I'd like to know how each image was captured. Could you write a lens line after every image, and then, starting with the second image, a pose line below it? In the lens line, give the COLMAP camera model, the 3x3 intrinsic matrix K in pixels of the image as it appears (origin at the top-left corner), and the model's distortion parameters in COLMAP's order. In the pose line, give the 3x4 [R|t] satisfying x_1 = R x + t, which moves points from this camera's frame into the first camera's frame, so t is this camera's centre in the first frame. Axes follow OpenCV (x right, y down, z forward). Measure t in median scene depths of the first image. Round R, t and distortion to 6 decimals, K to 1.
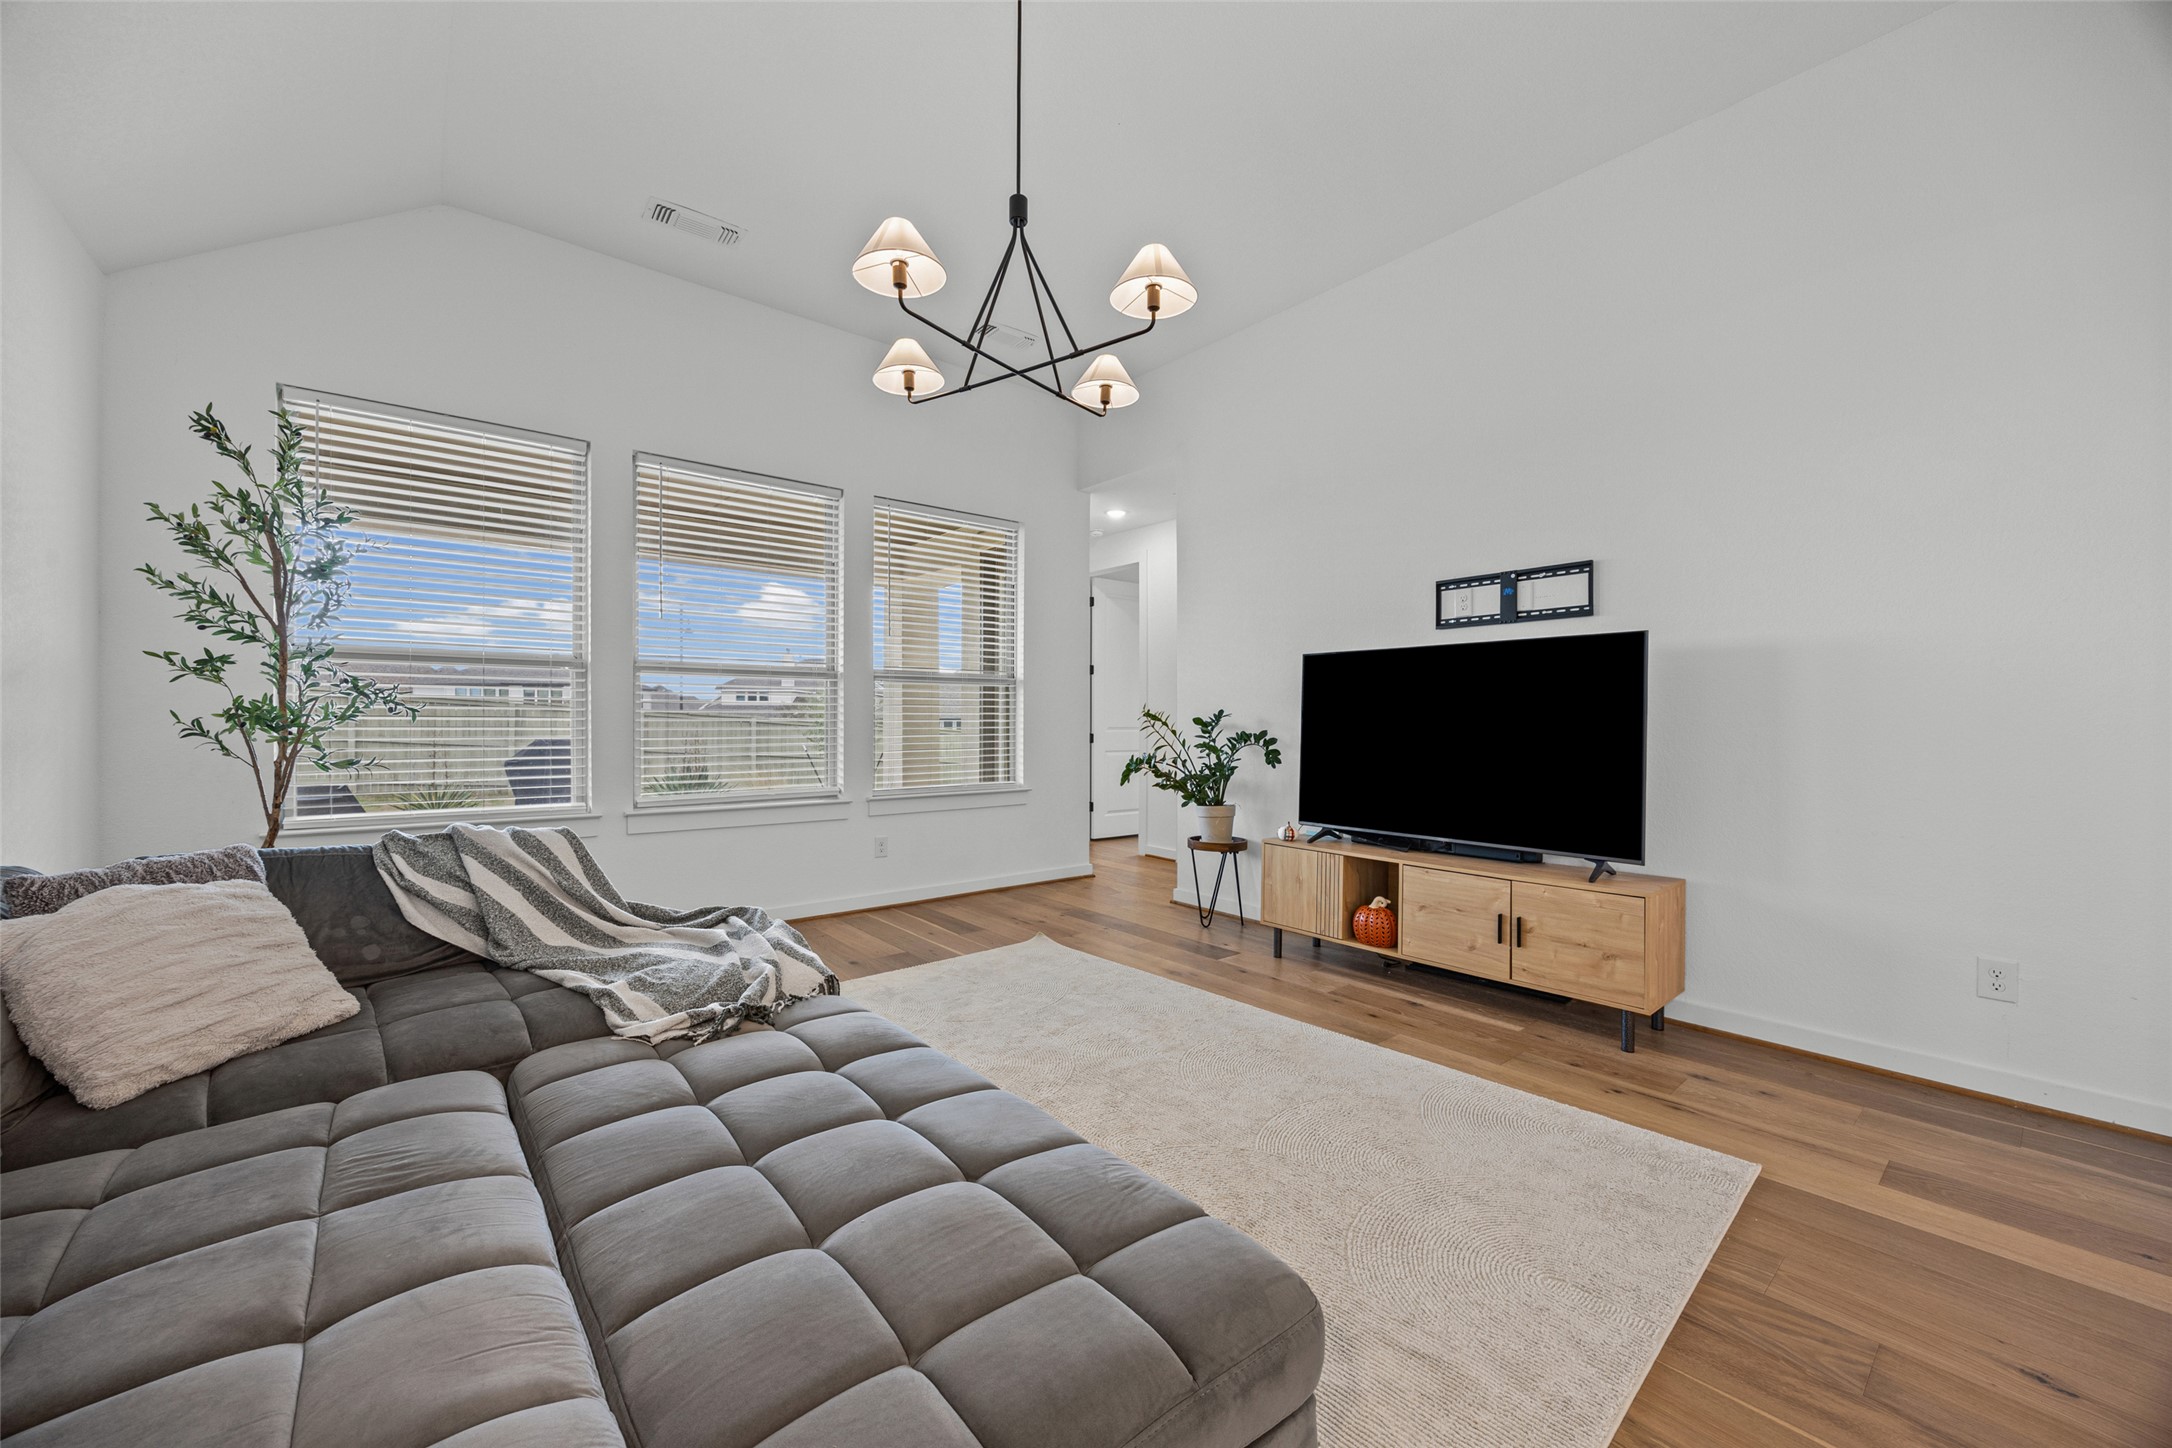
lens RADIAL K [[833.4, 0, 1083.1], [0, 833.4, 721.7], [0, 0, 1]] dist [0.000827, 0.000029]
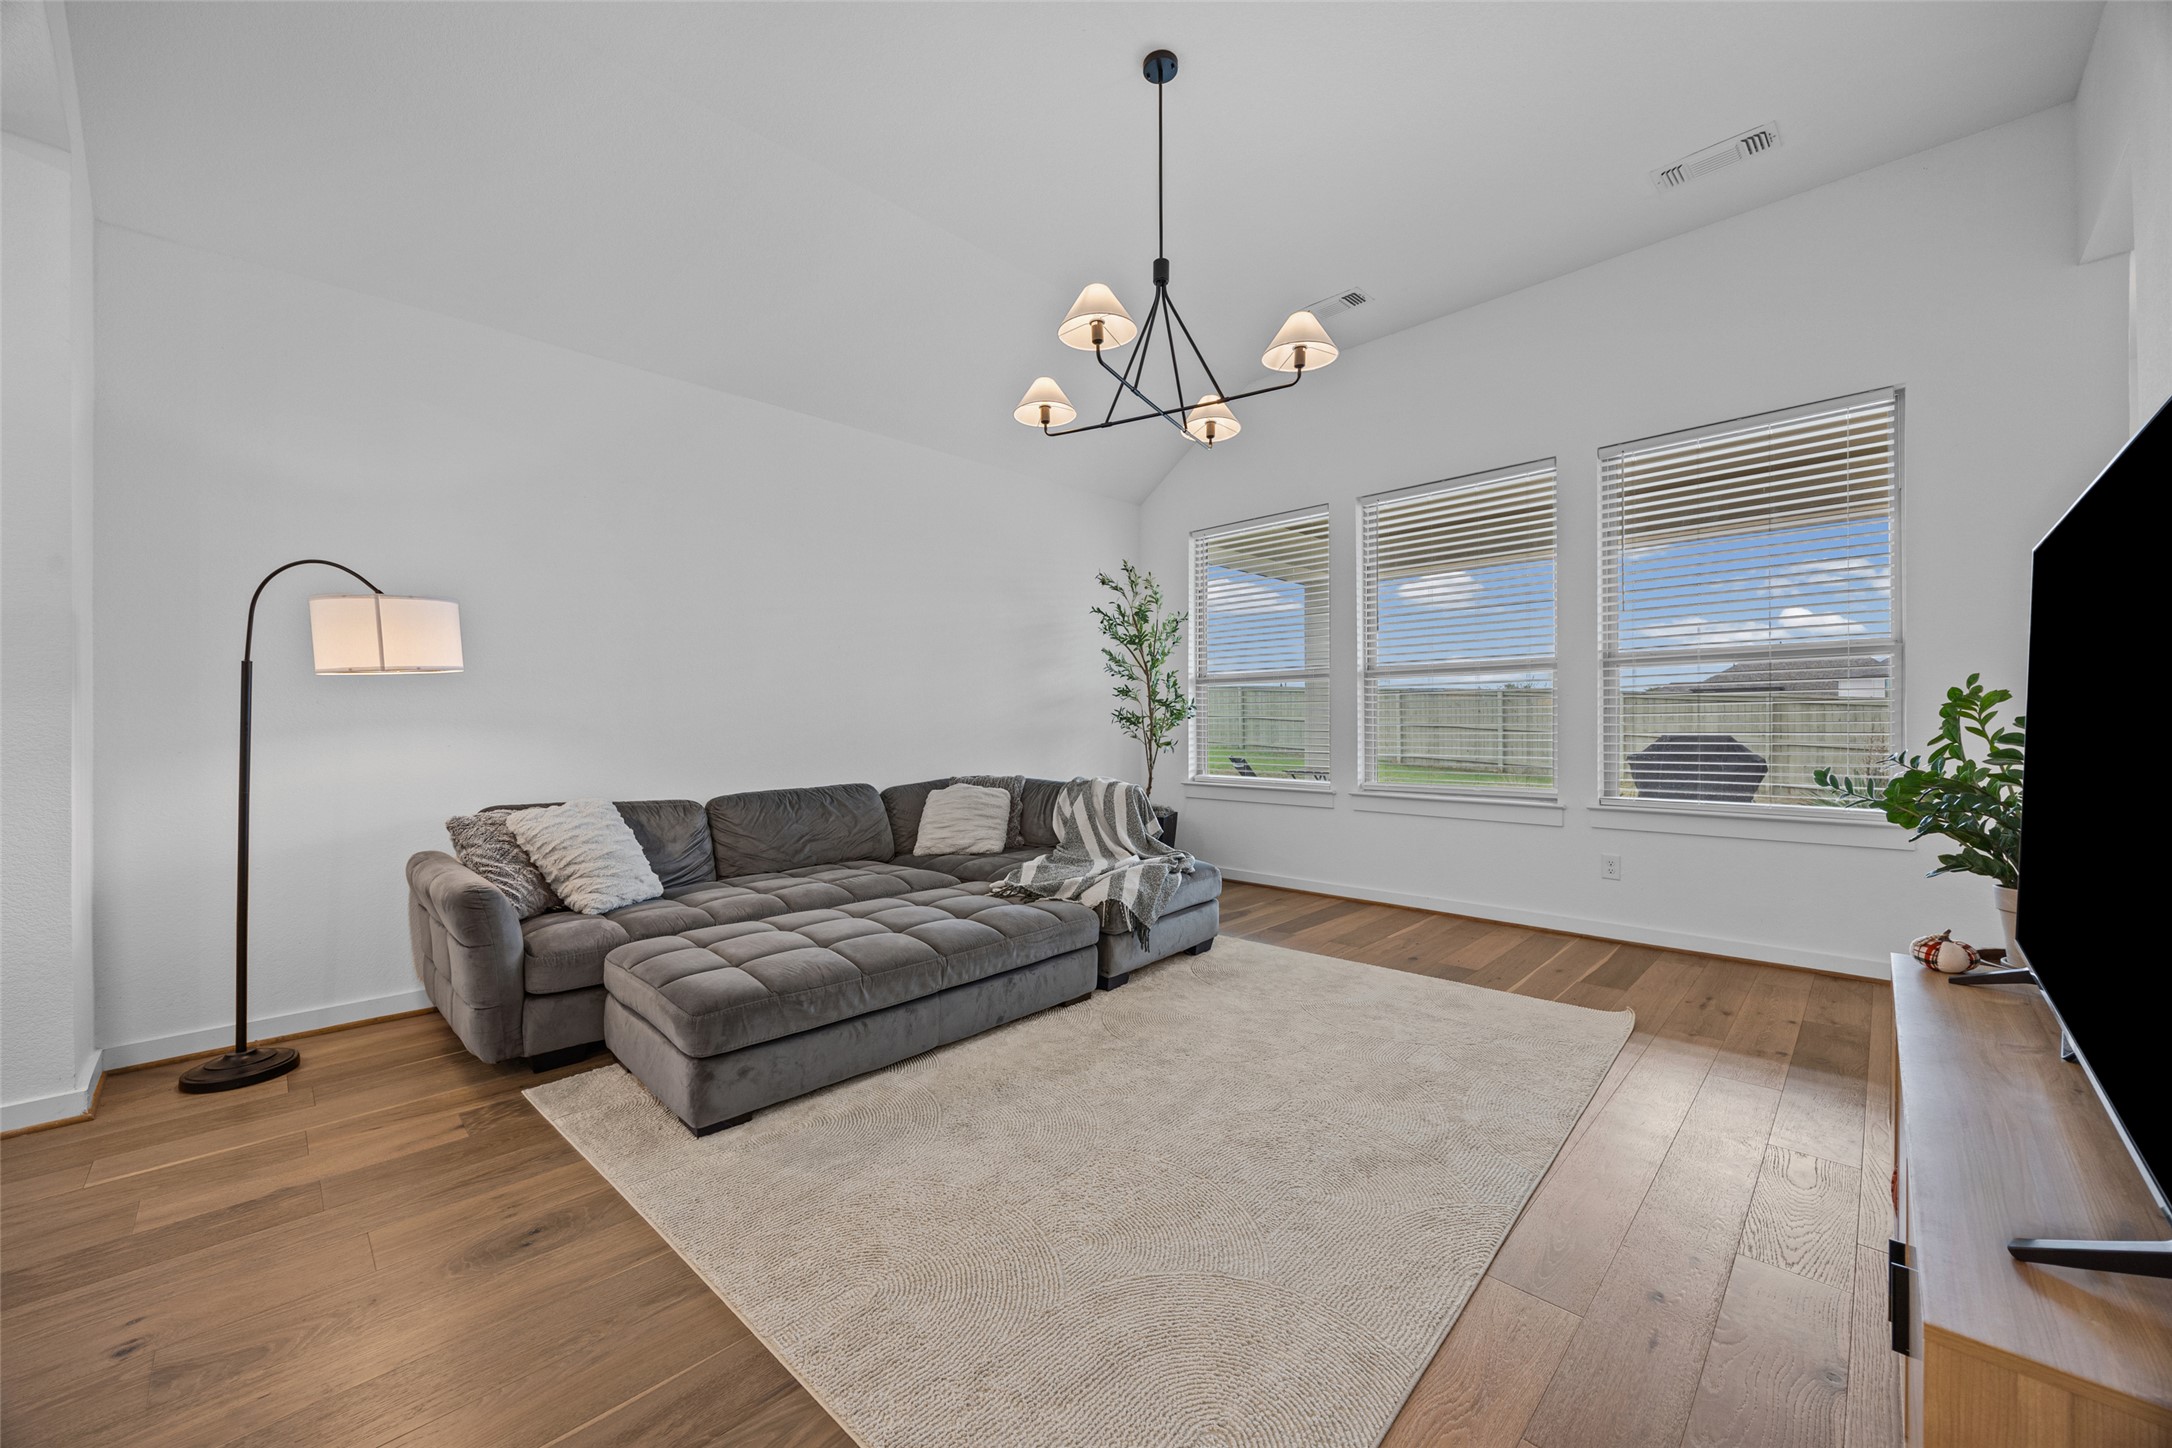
lens RADIAL K [[816.2, 0, 1086.0], [0, 816.2, 724.0], [0, 0, 1]] dist [-0.002378, -0.000268]
pose [[0.100962, 0.003188, -0.994885, 0.858199], [0.006829, 0.999969, 0.003897, -0.001417], [0.994867, -0.007187, 0.100937, 0.648910]]
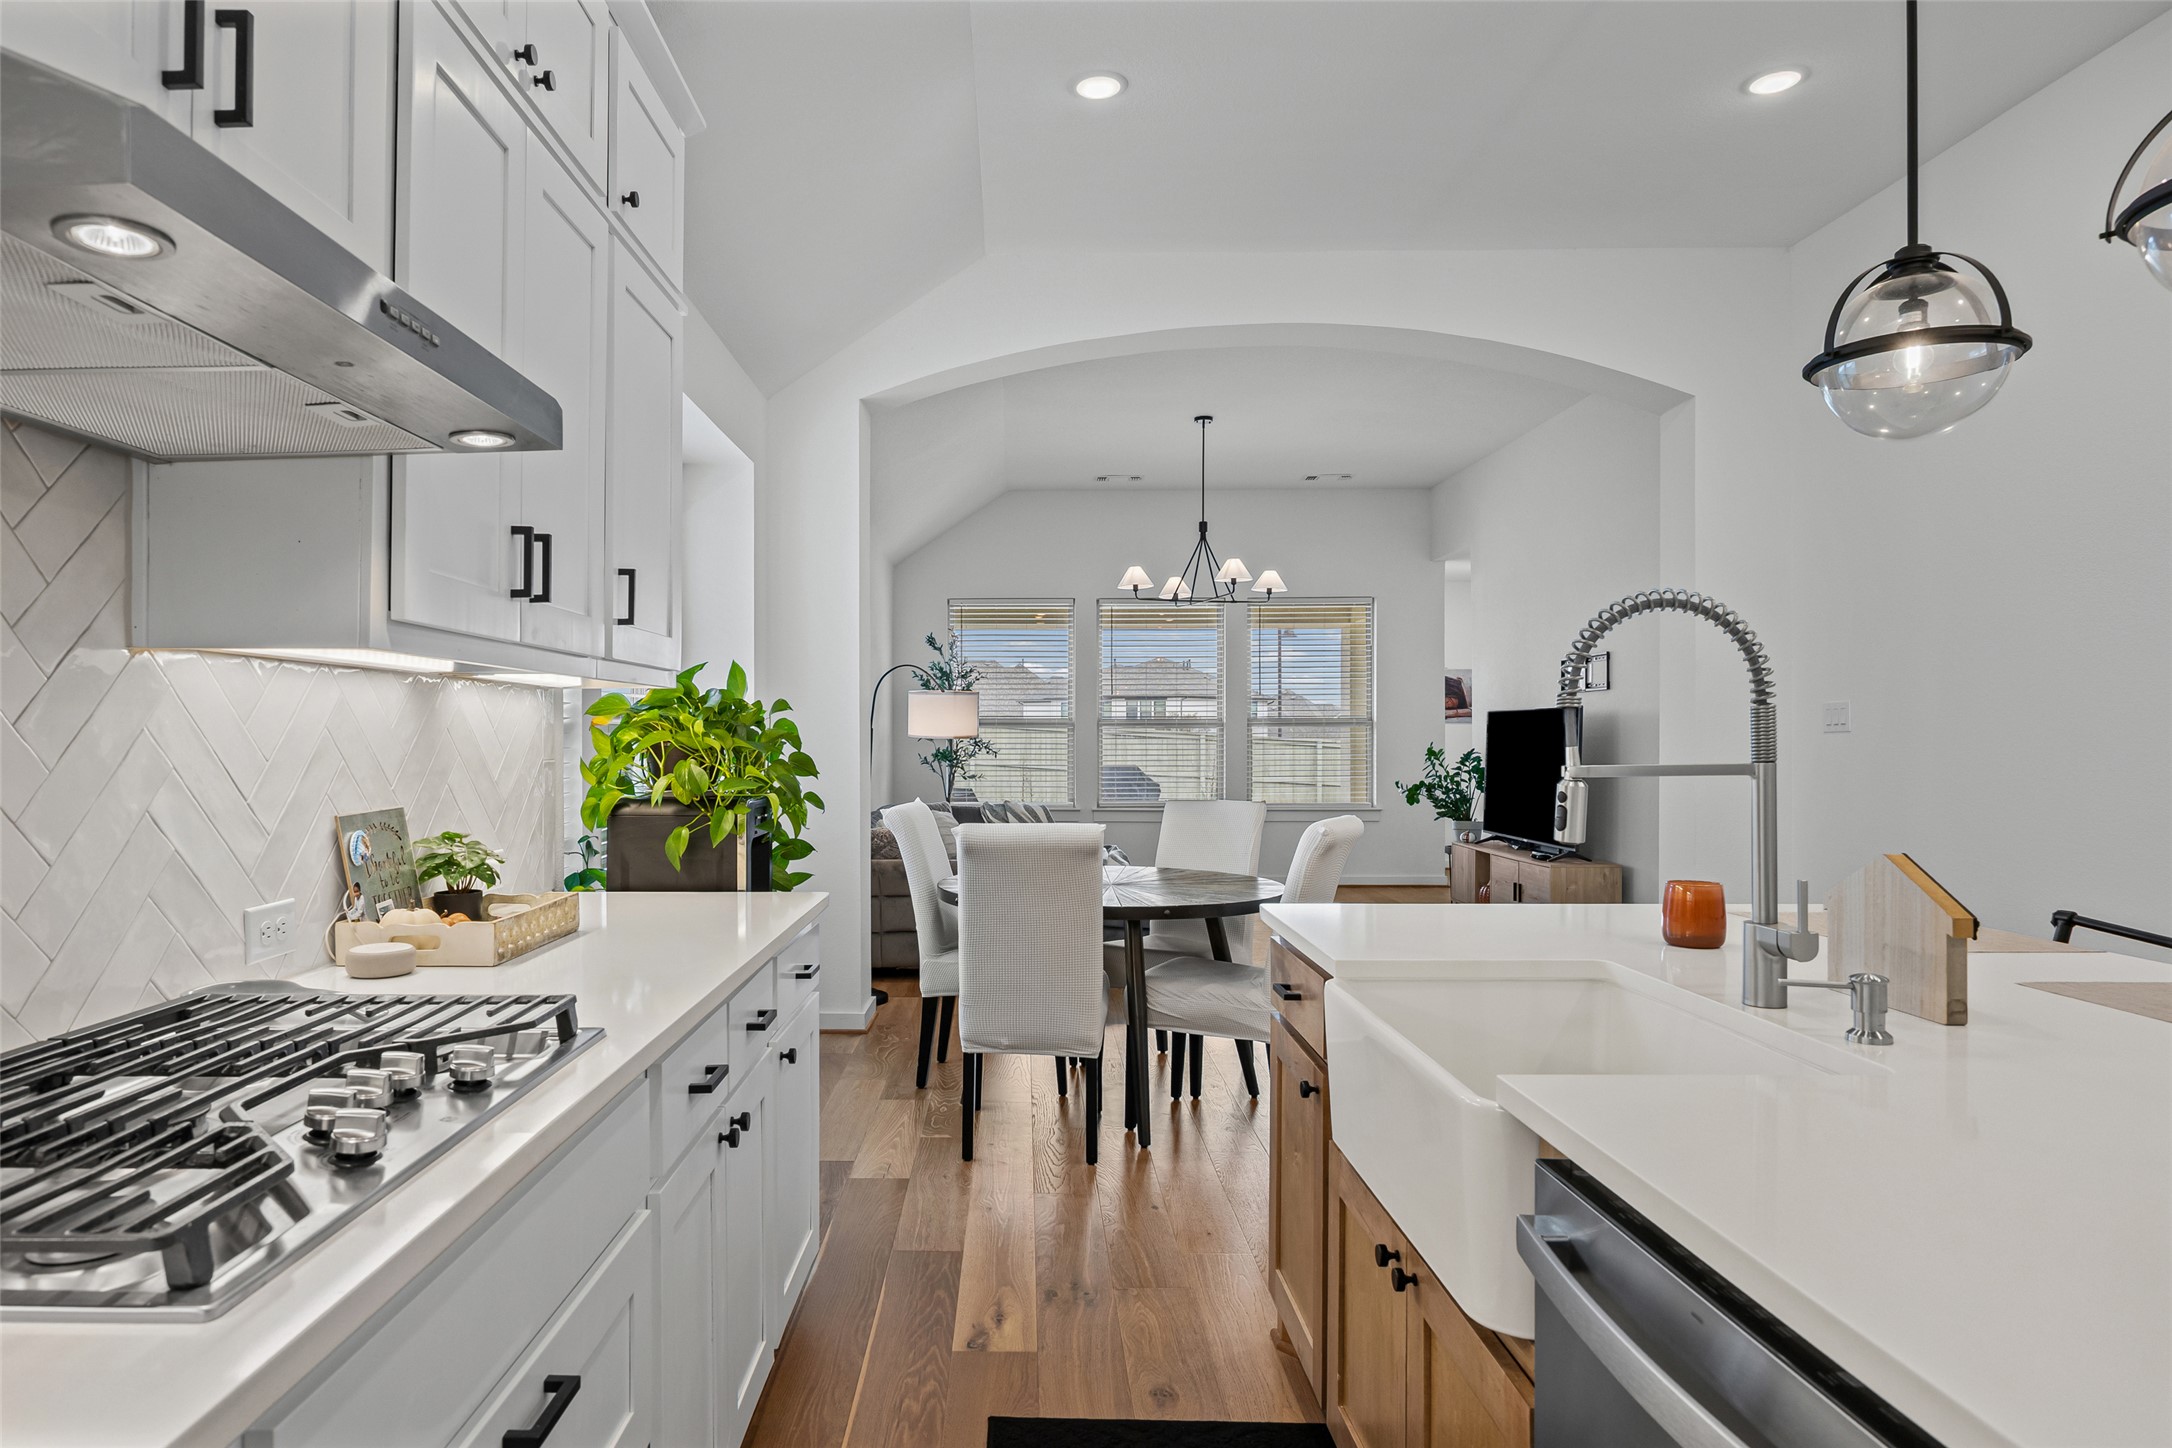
lens RADIAL K [[1267.3, 0, 1086.0], [0, 1267.3, 724.0], [0, 0, 1]] dist [-0.002980, -0.001075]
pose [[0.805452, -0.009028, -0.592592, 1.323191], [0.002492, 0.999927, -0.011847, -0.047709], [0.592655, 0.008065, 0.805416, -1.495809]]
